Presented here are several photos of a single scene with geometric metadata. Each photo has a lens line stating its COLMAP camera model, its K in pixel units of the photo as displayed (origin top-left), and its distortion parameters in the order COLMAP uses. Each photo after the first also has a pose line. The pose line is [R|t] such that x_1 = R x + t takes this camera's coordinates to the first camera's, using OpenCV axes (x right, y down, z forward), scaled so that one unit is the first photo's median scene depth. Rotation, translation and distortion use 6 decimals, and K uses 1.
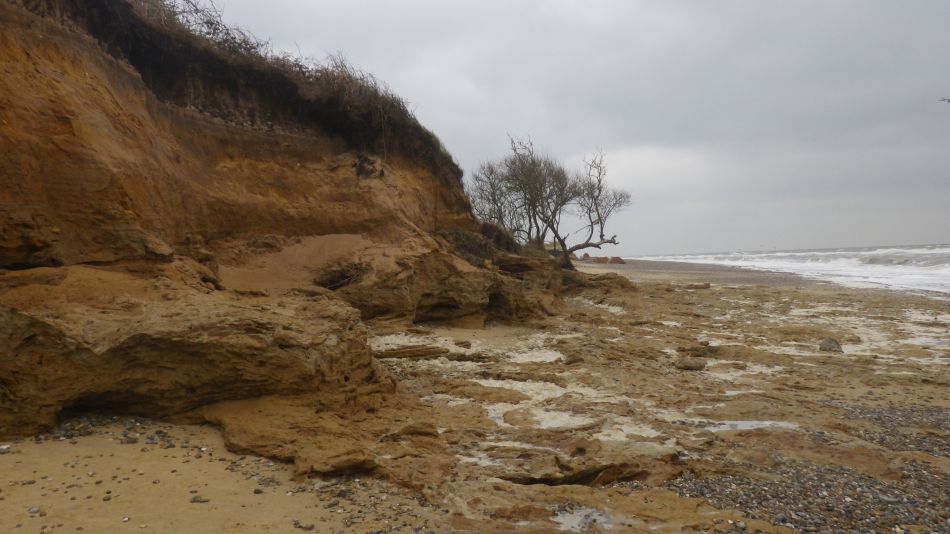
lens RADIAL K [[776.9, 0, 475.1], [0, 776.9, 266.6], [0, 0, 1]] dist [-0.001549, -0.011451]
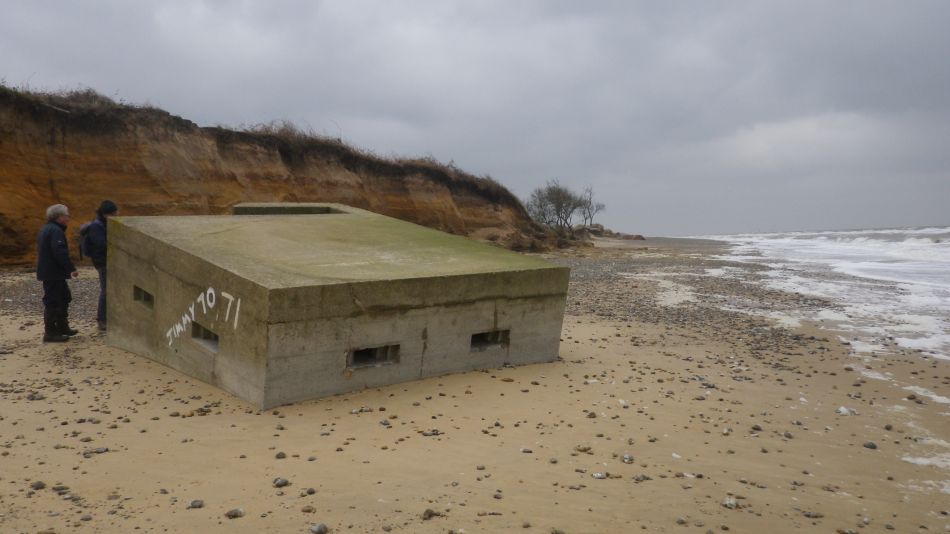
lens RADIAL K [[776.9, 0, 475.2], [0, 776.9, 267.1], [0, 0, 1]] dist [-0.001549, -0.011451]
pose [[0.996215, 0.006379, -0.086685, 0.065568], [-0.003929, 0.999589, 0.028402, 0.036717], [0.086830, -0.027954, 0.995831, -2.344854]]
